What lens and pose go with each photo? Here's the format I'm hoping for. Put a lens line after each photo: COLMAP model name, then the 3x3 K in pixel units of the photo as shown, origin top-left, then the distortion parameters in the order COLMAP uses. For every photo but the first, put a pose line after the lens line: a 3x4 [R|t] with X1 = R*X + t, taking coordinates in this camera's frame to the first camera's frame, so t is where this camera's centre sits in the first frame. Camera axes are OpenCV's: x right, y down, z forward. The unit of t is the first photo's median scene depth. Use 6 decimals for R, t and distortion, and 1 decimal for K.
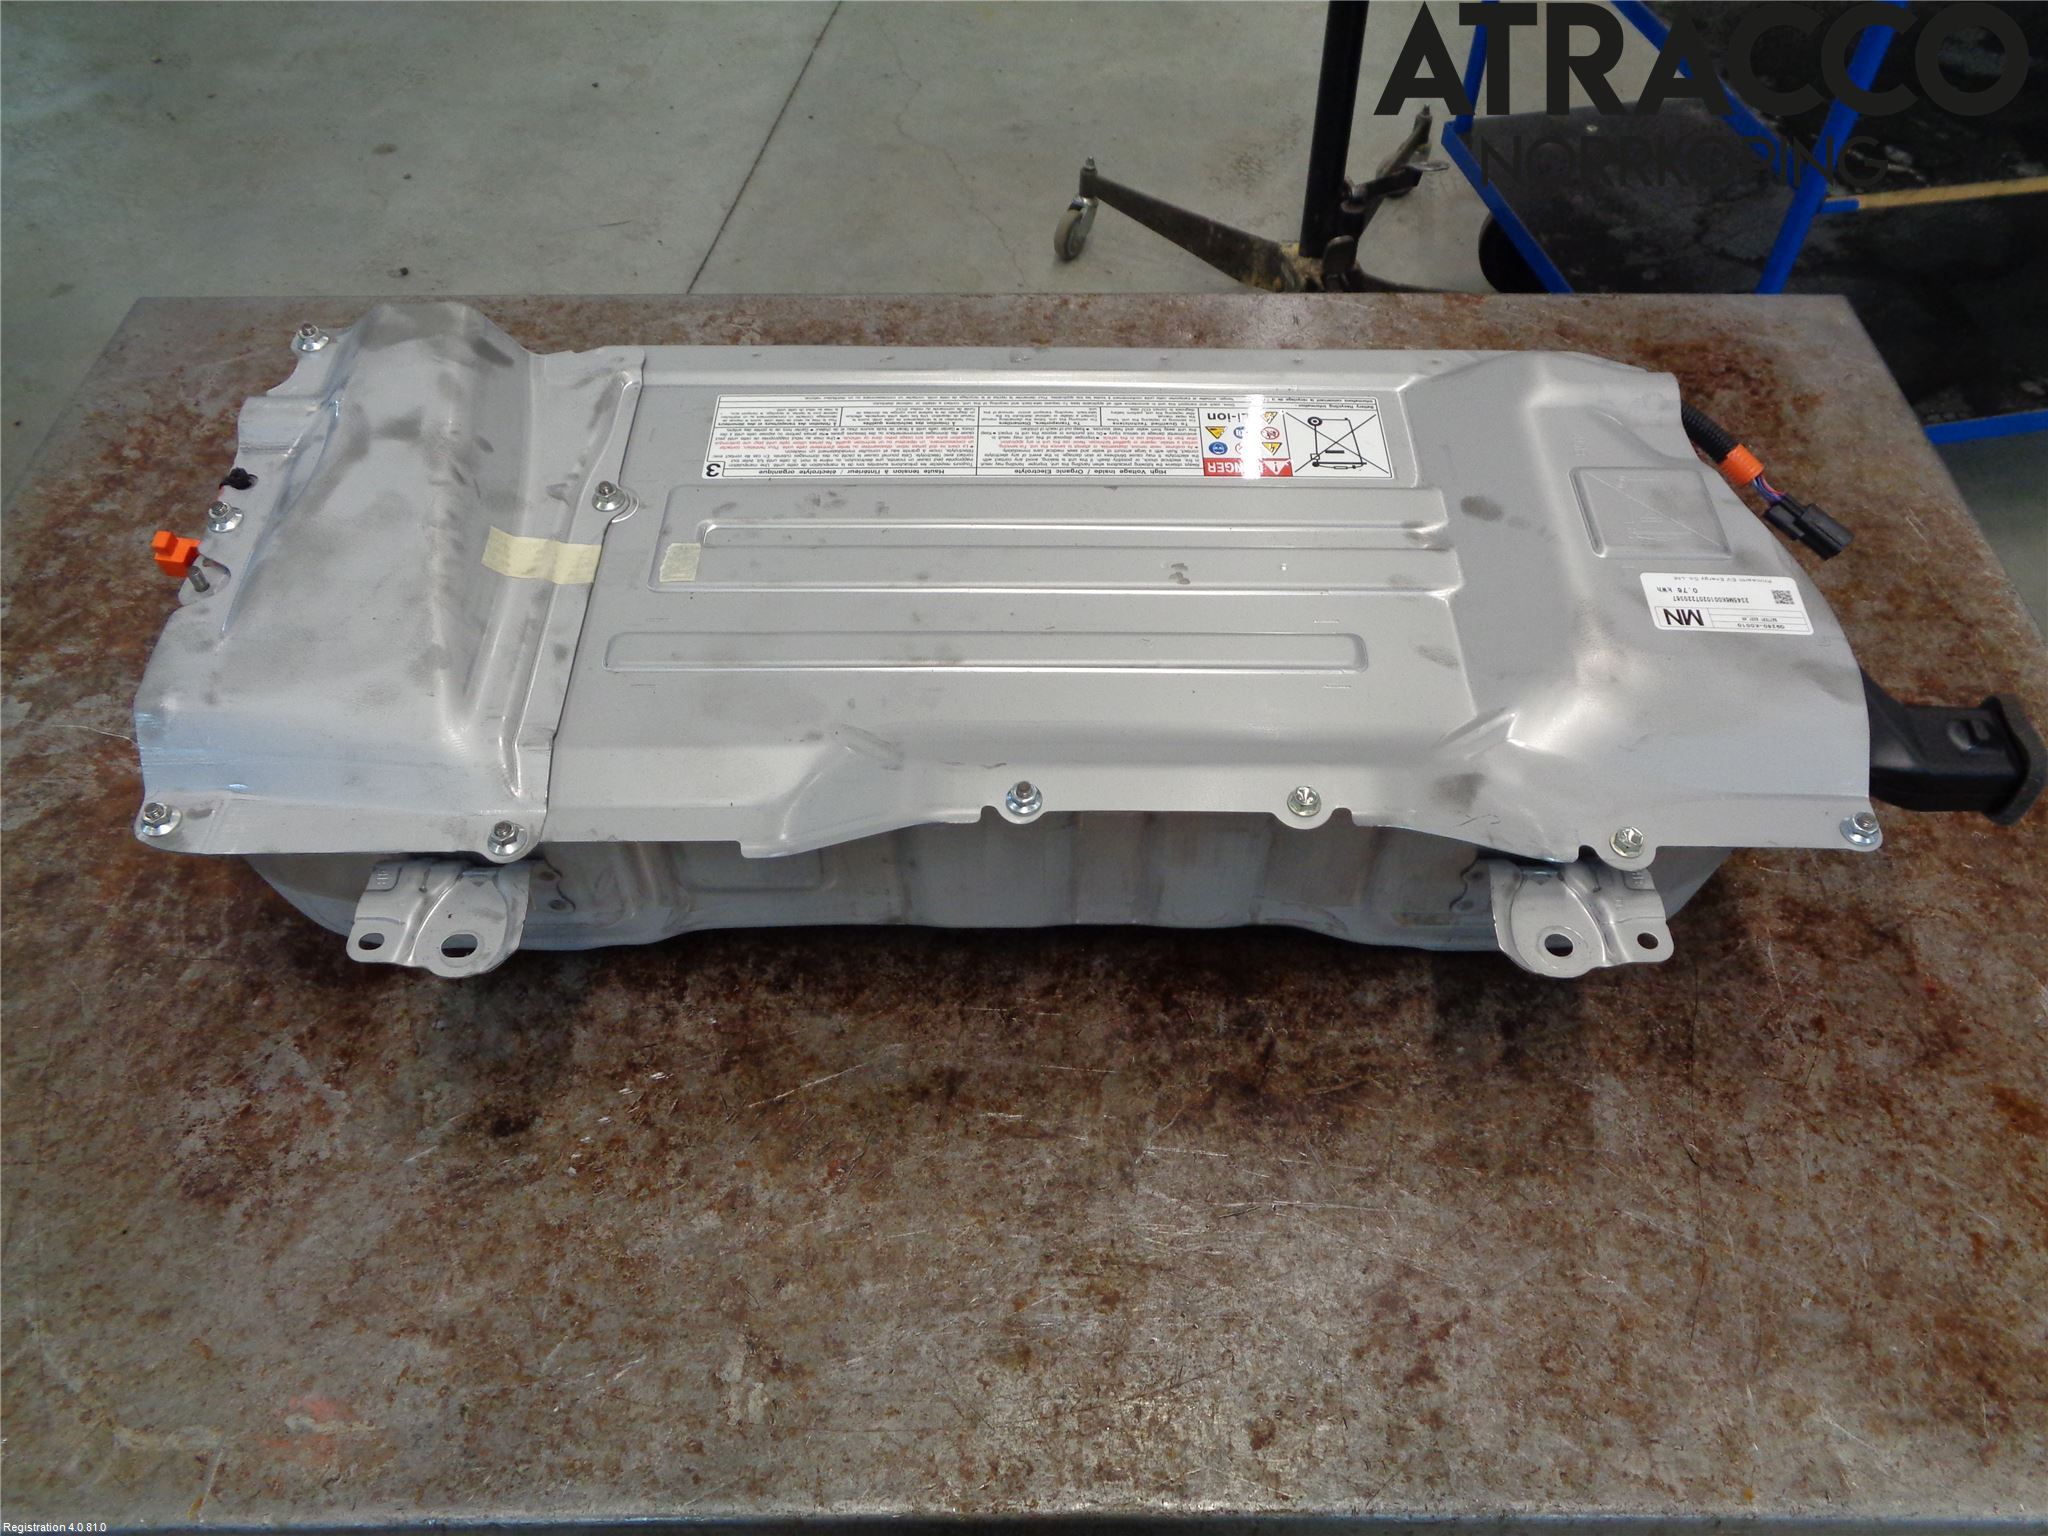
lens RADIAL K [[1559.8, 0, 1023.1], [0, 1559.8, 774.5], [0, 0, 1]] dist [0.005772, 0.008815]
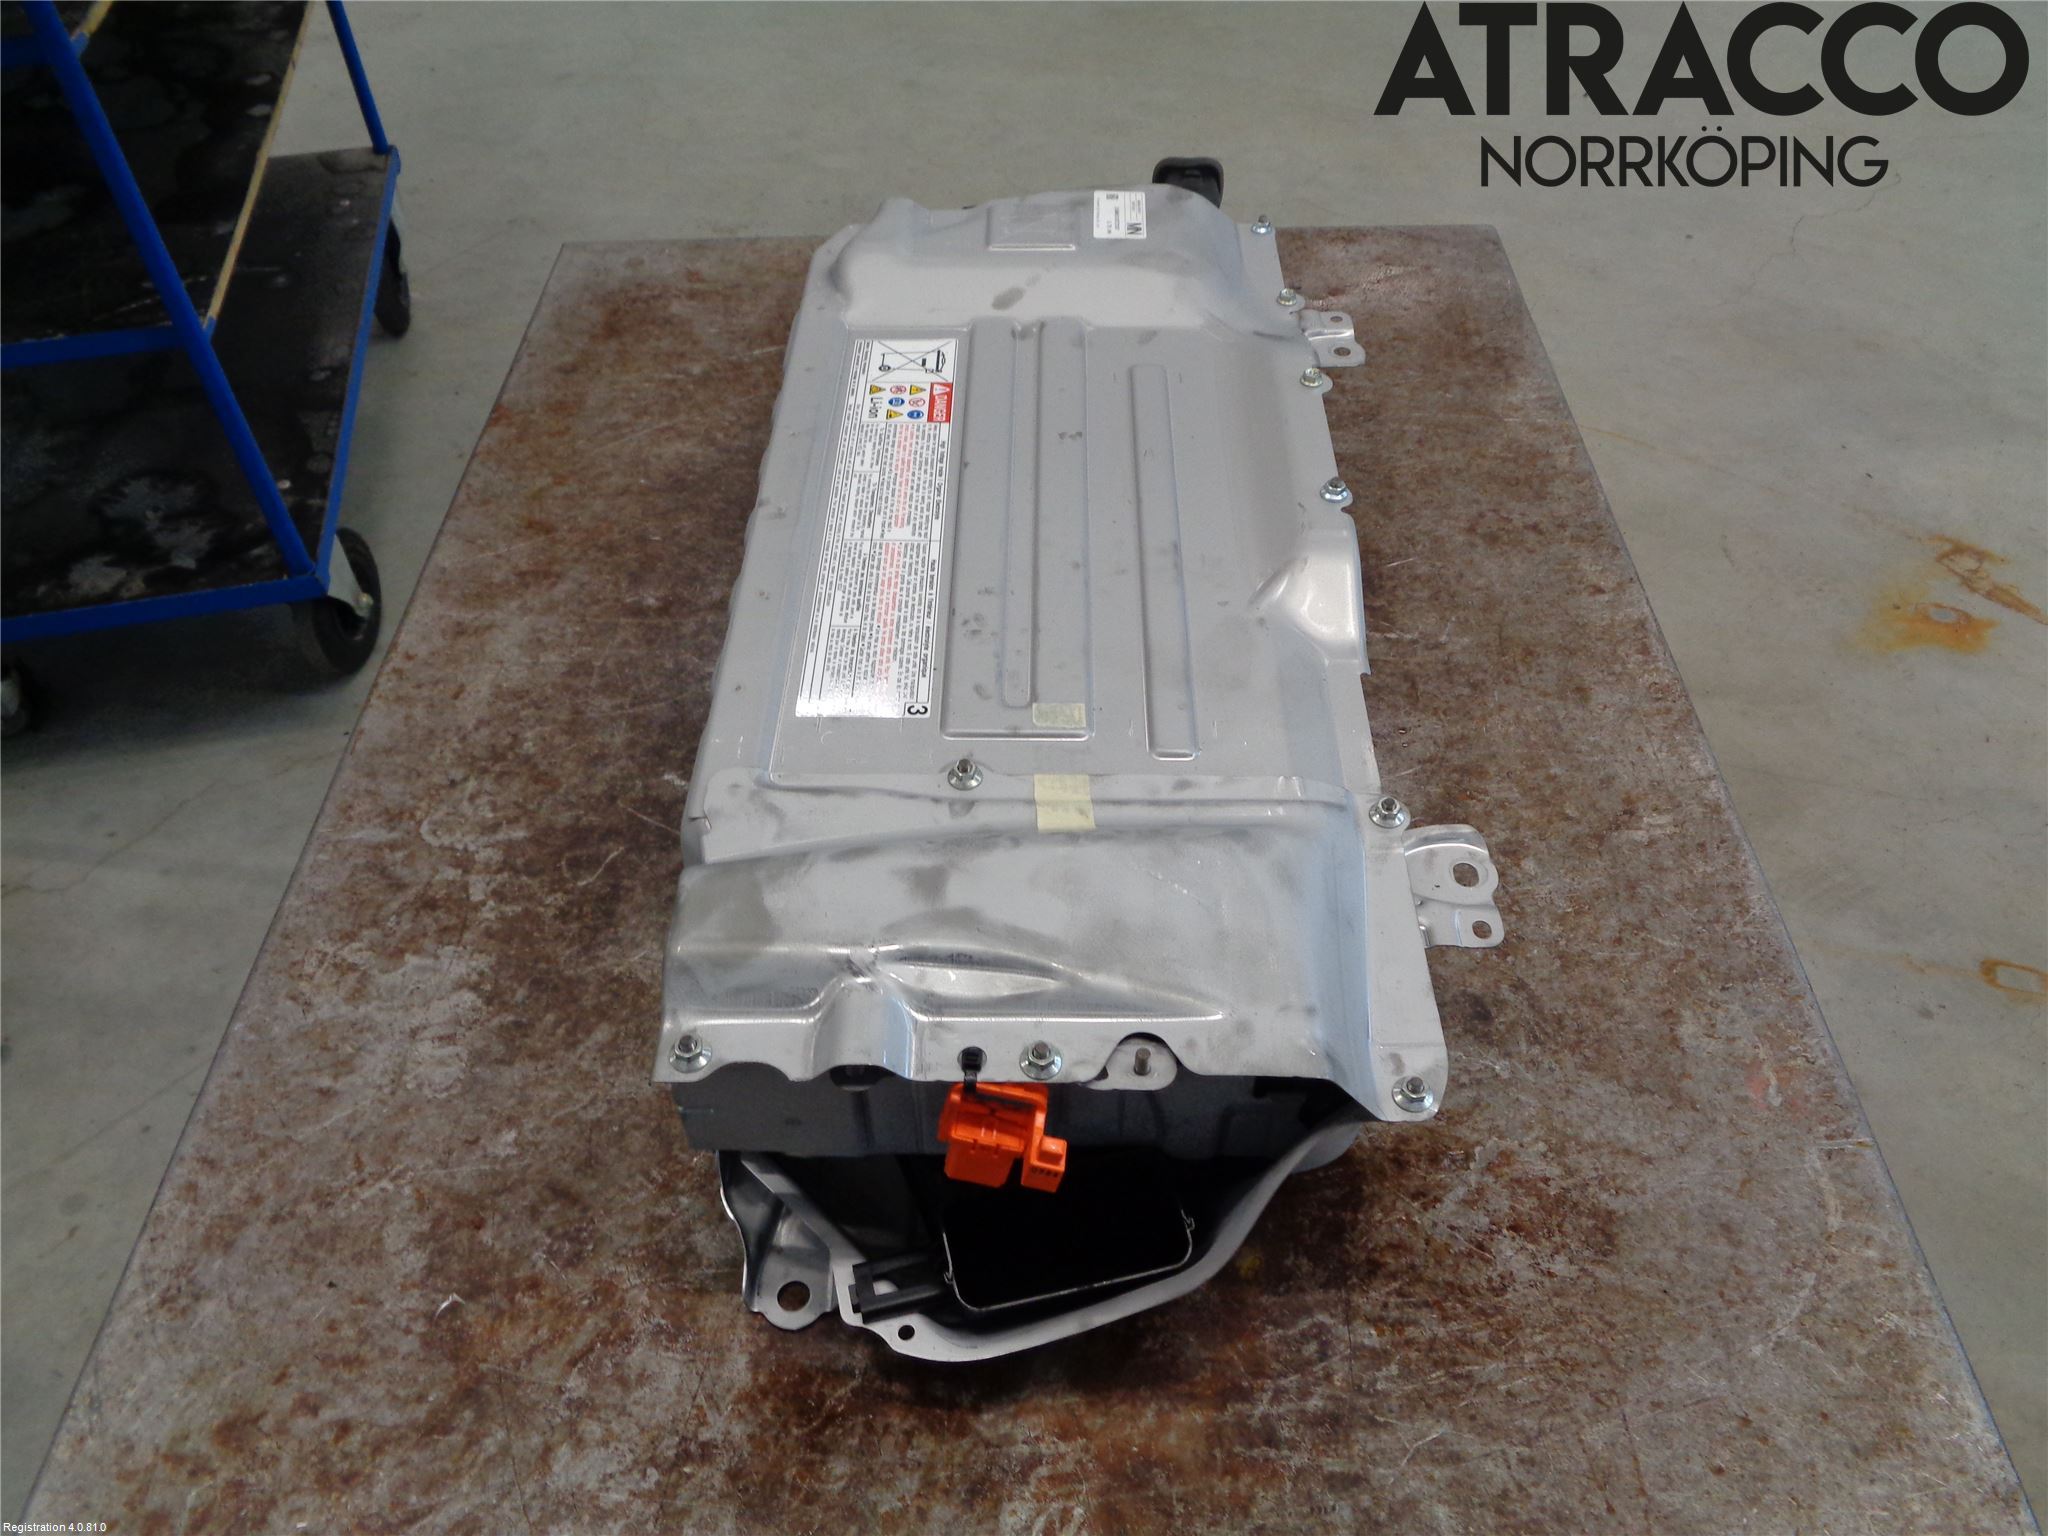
lens RADIAL K [[1559.8, 0, 1021.4], [0, 1559.8, 779.9], [0, 0, 1]] dist [0.005772, 0.008815]
pose [[0.005733, -0.723699, 0.690092, -1.011895], [0.784251, 0.431413, 0.445907, -0.627613], [-0.620417, 0.538649, 0.570035, 0.477463]]
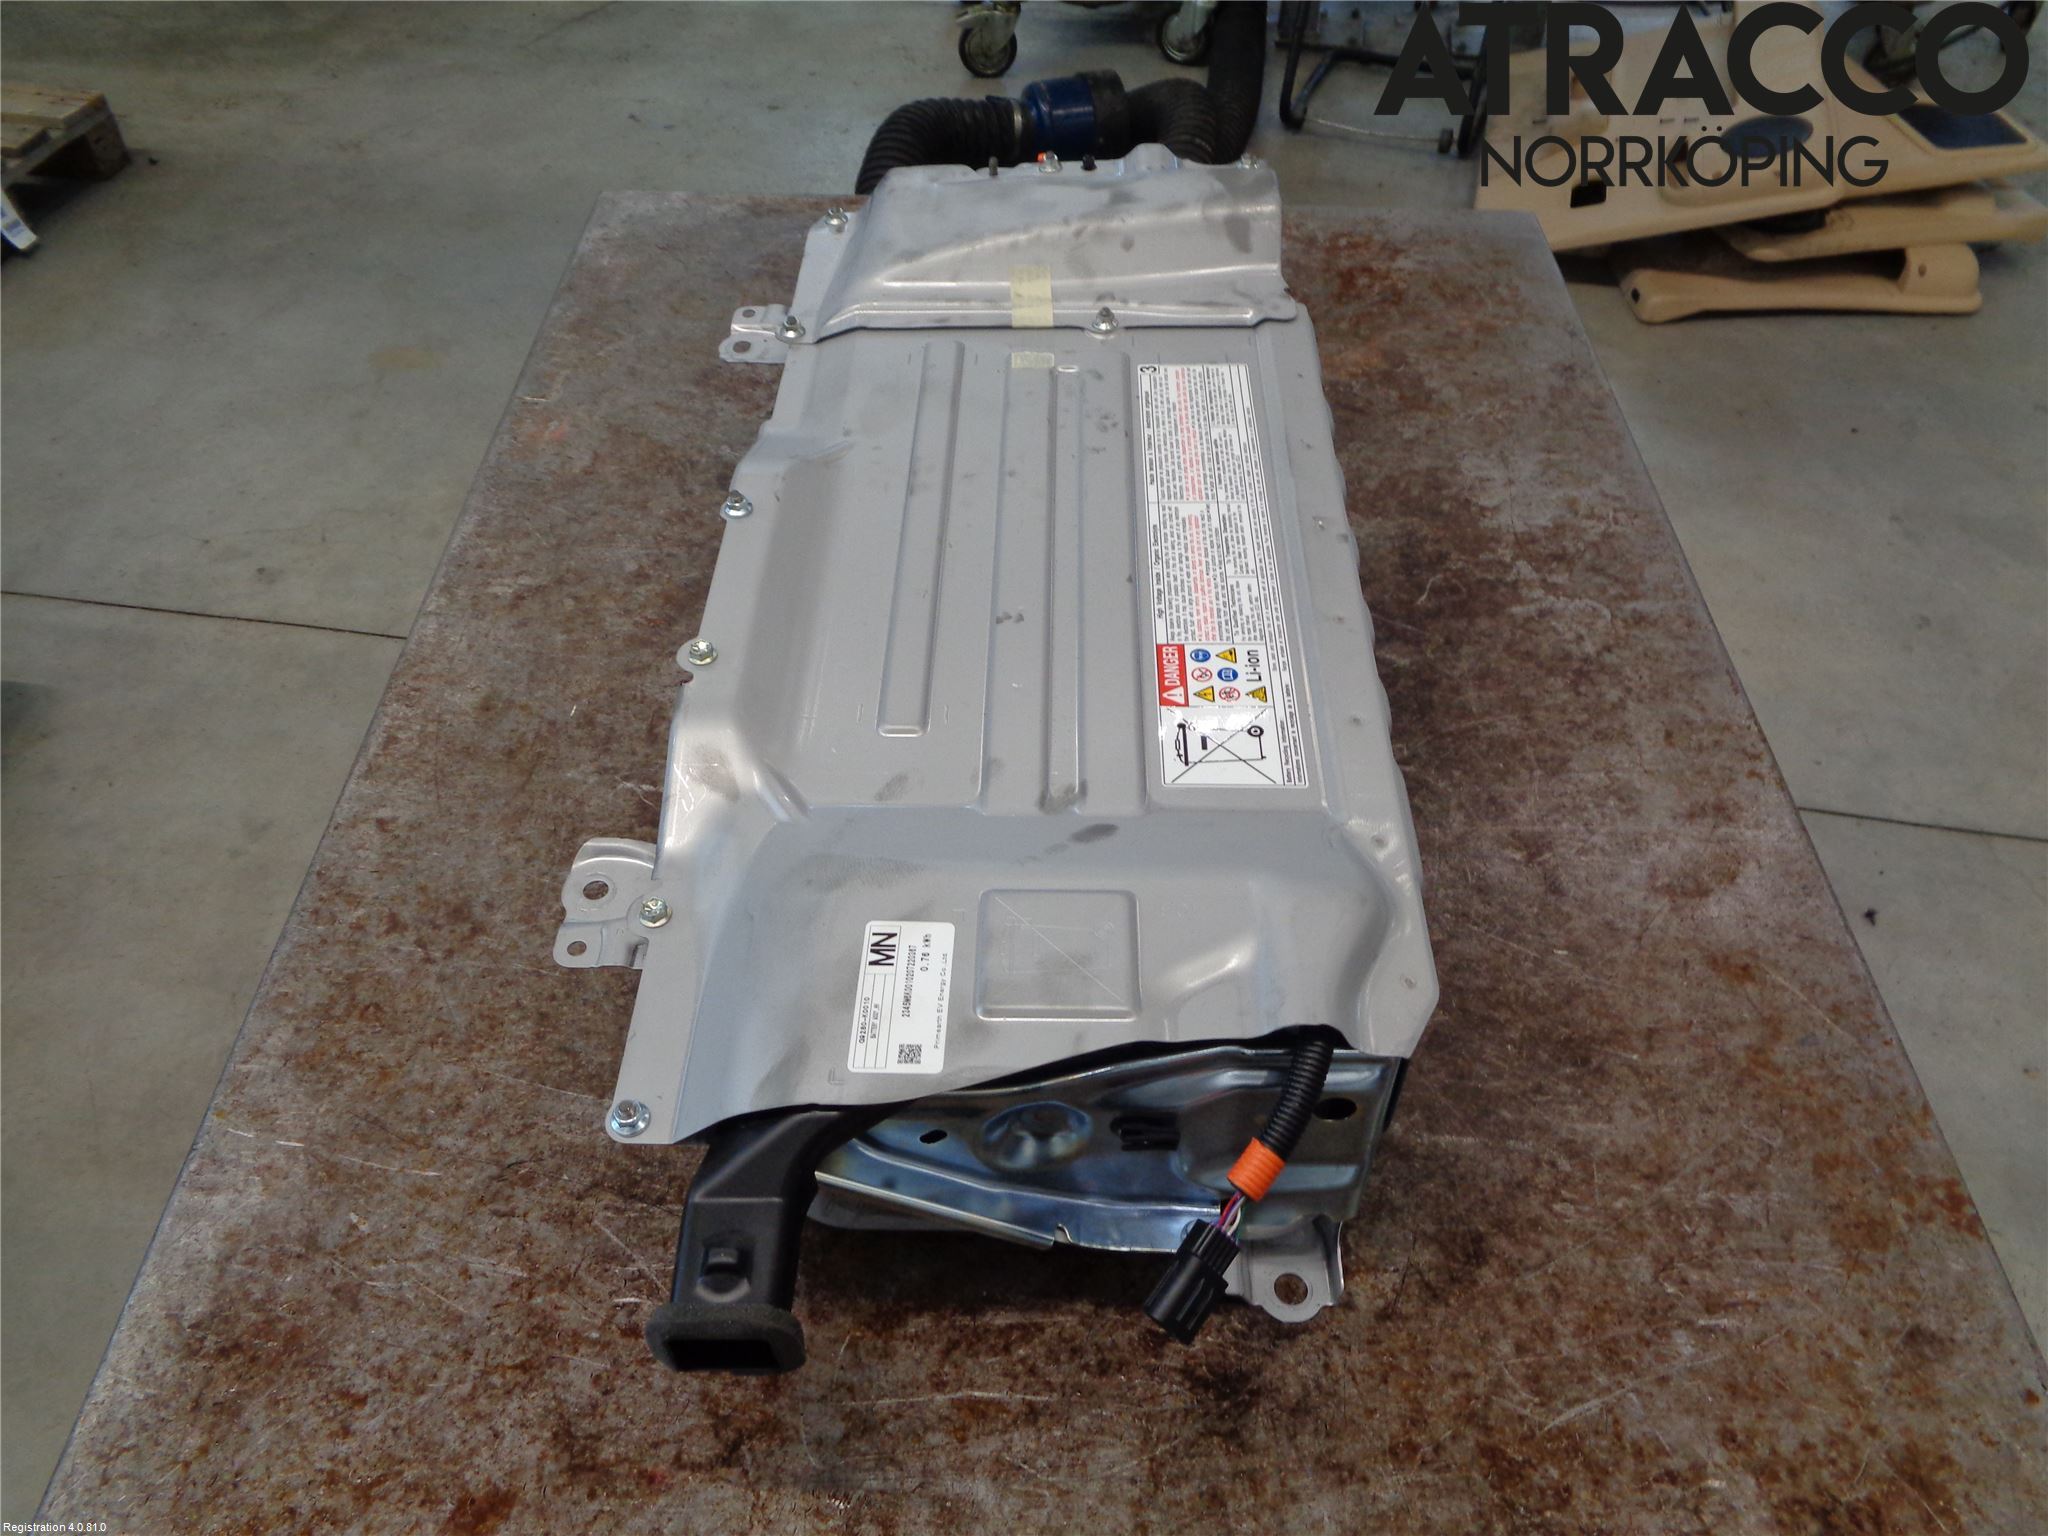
lens RADIAL K [[1559.8, 0, 1022.9], [0, 1559.8, 756.9], [0, 0, 1]] dist [0.005772, 0.008815]
pose [[-0.011387, 0.724960, -0.688697, 0.940960], [-0.774319, 0.429397, 0.464810, -0.614429], [0.632693, 0.538564, 0.556461, 0.486182]]
